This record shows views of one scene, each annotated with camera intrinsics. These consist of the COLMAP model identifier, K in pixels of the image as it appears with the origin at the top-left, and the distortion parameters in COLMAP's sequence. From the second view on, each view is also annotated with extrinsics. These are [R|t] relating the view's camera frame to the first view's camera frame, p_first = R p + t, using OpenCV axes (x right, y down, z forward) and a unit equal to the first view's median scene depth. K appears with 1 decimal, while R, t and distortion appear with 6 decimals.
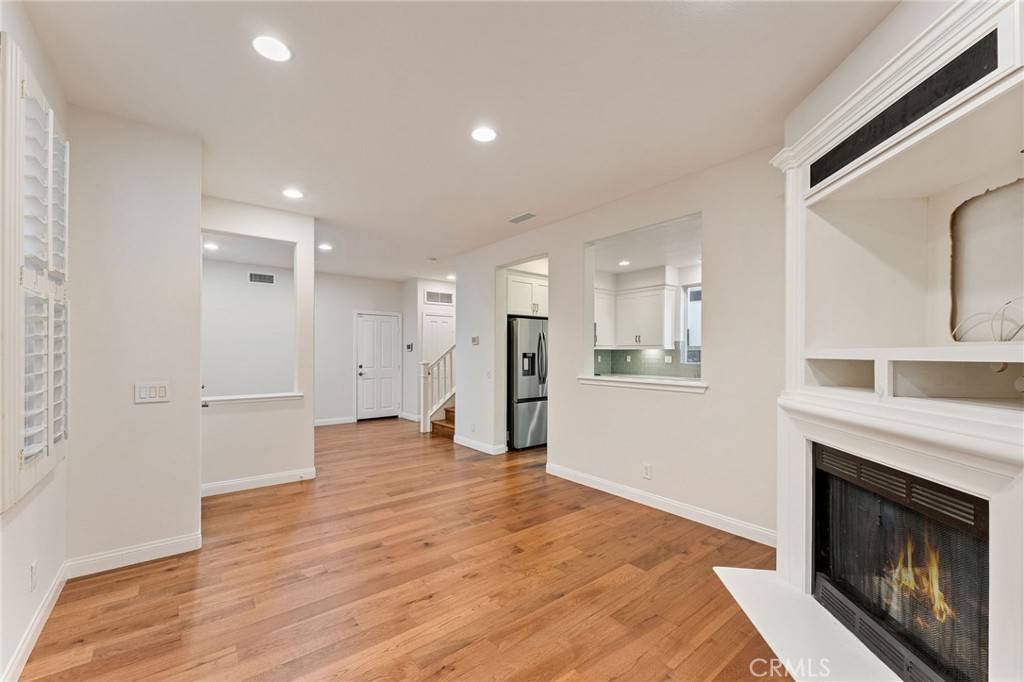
lens RADIAL K [[413.7, 0, 502.4], [0, 413.7, 354.1], [0, 0, 1]] dist [0.000388, 0.000033]
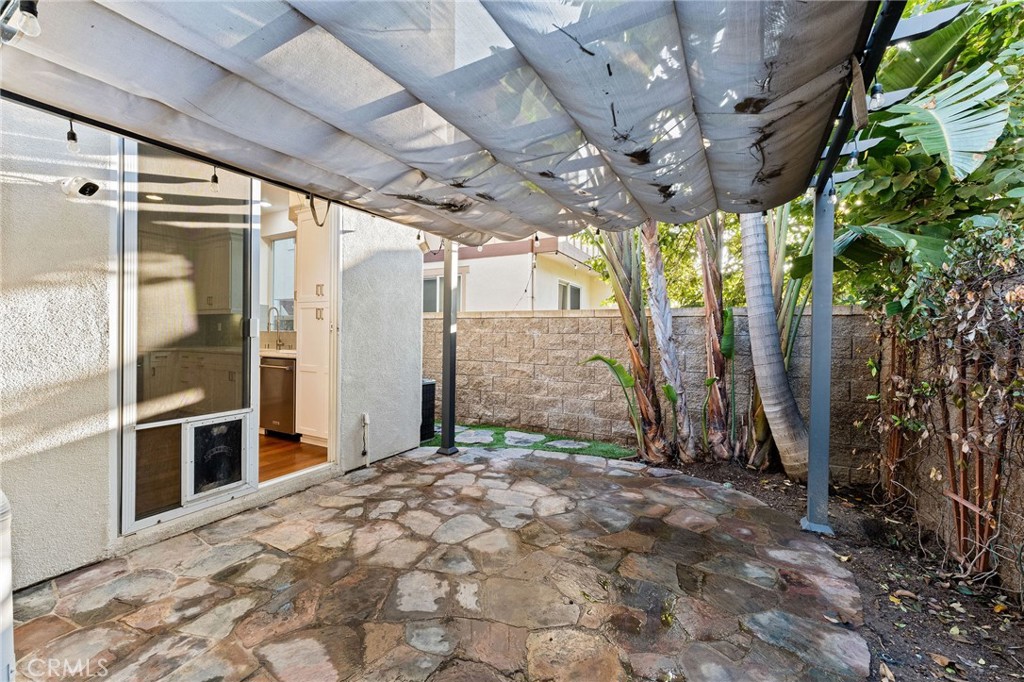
lens RADIAL K [[413.7, 0, 514.5], [0, 413.7, 336.9], [0, 0, 1]] dist [0.000388, 0.000033]
pose [[0.917004, 0.001202, 0.398876, 0.702318], [-0.005096, 0.999949, 0.008703, 0.028699], [-0.398845, -0.010014, 0.916964, 0.048018]]
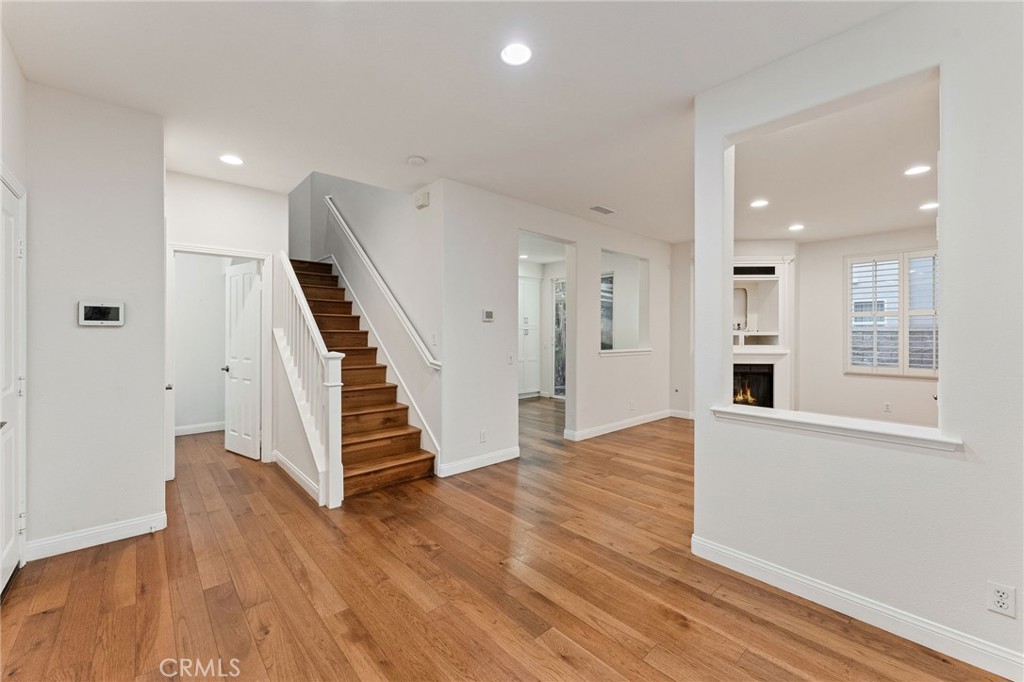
lens RADIAL K [[413.7, 0, 502.1], [0, 413.7, 333.2], [0, 0, 1]] dist [0.000388, 0.000033]
pose [[-0.055344, -0.003438, 0.998461, -0.807698], [0.000720, 0.999994, 0.003483, -0.005034], [-0.998467, 0.000912, -0.055341, 1.035716]]
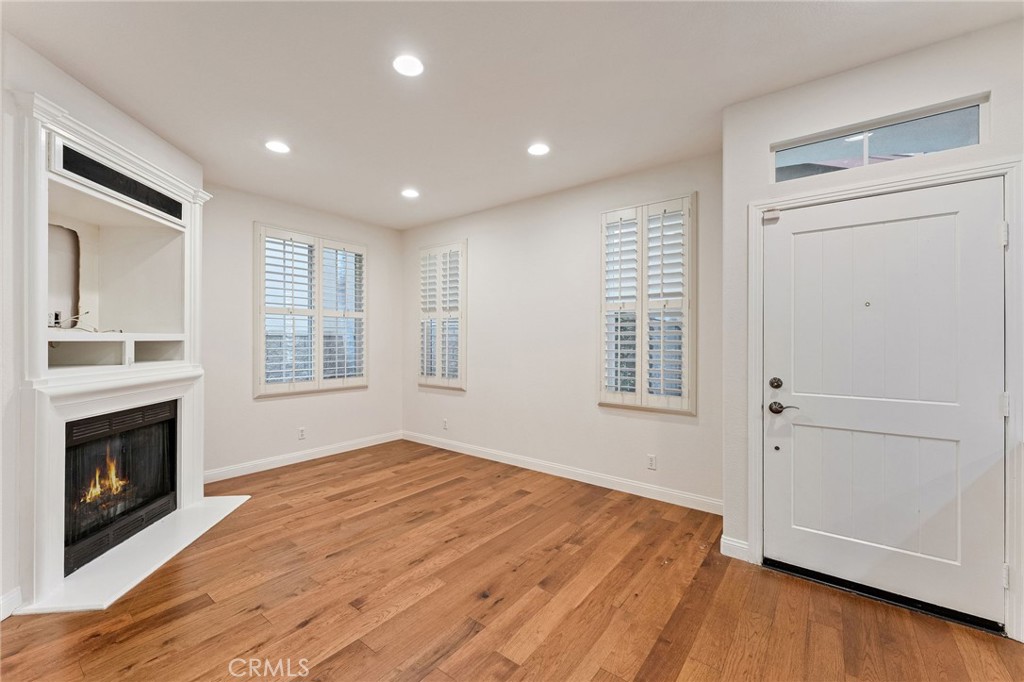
lens RADIAL K [[413.7, 0, 508.0], [0, 413.7, 339.8], [0, 0, 1]] dist [0.000388, 0.000033]
pose [[-0.971755, -0.010548, -0.235757, -0.022496], [-0.011355, 0.999933, 0.002065, -0.002555], [0.235720, 0.004683, -0.971810, 0.885734]]
